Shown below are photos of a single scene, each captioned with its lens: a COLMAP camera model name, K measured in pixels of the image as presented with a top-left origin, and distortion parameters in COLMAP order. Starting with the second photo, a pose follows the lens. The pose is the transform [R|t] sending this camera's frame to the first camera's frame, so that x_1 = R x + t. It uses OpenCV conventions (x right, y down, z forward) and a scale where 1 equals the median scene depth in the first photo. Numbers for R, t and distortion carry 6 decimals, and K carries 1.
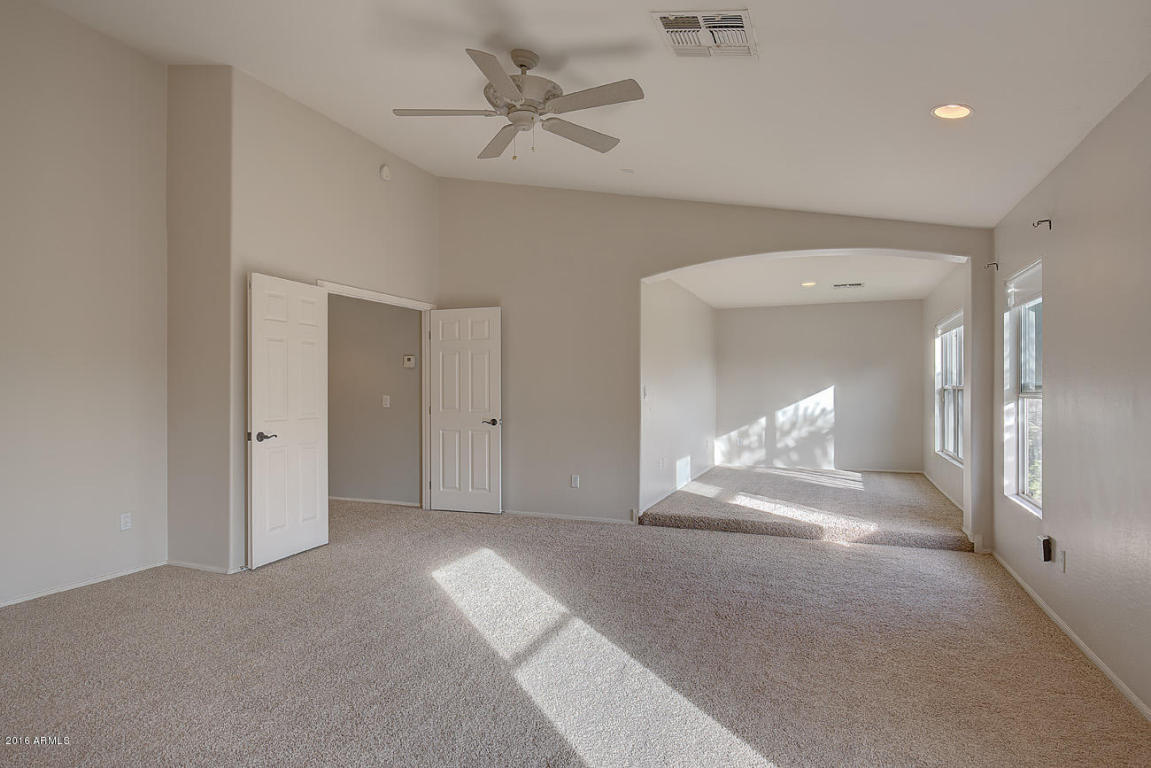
lens RADIAL K [[665.5, 0, 575.5], [0, 665.5, 384.0], [0, 0, 1]] dist [0.000295, -0.000125]
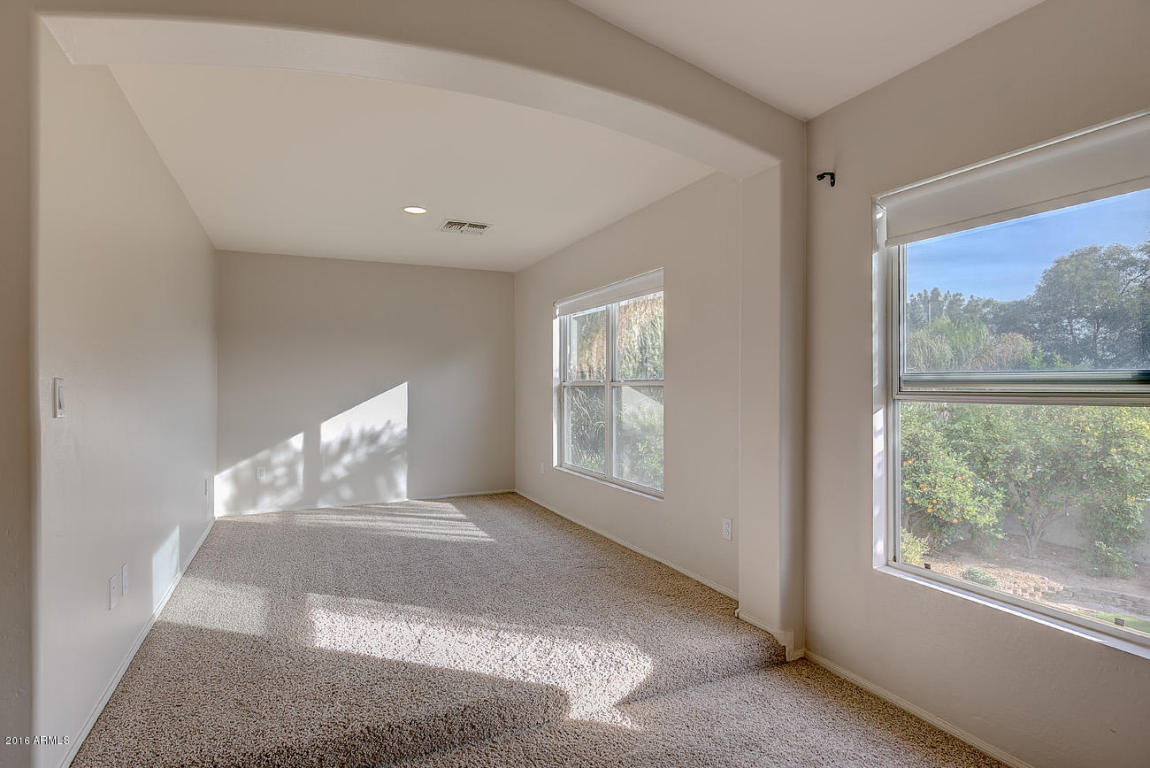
lens RADIAL K [[651.4, 0, 575.0], [0, 651.4, 384.0], [0, 0, 1]] dist [-0.034205, -0.000153]
pose [[0.693980, -0.001871, 0.719992, 0.045131], [0.001446, 0.999998, 0.001205, 0.003970], [-0.719993, 0.000204, 0.693981, 0.578725]]
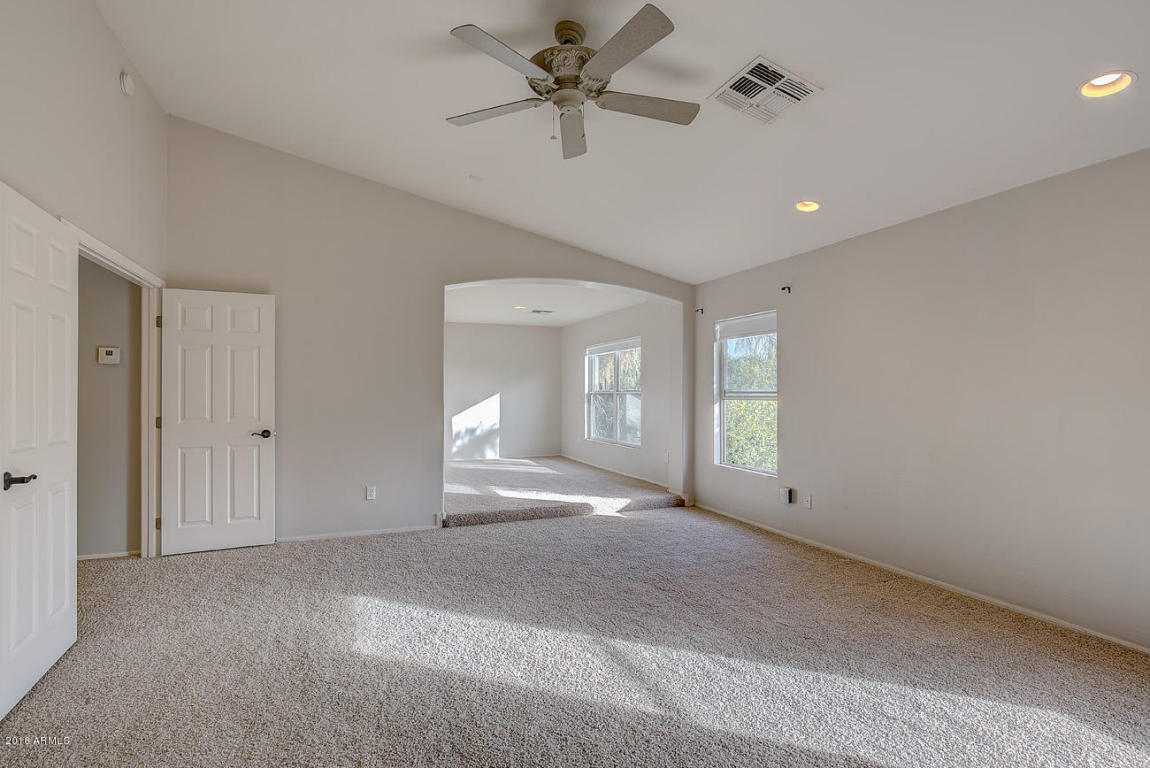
lens RADIAL K [[546.8, 0, 575.0], [0, 546.8, 384.0], [0, 0, 1]] dist [-0.001316, -0.000030]
pose [[0.716969, 0.011666, 0.697008, -0.317926], [-0.004479, 0.999916, -0.012128, 0.001769], [-0.697091, 0.005574, 0.716961, 0.243741]]
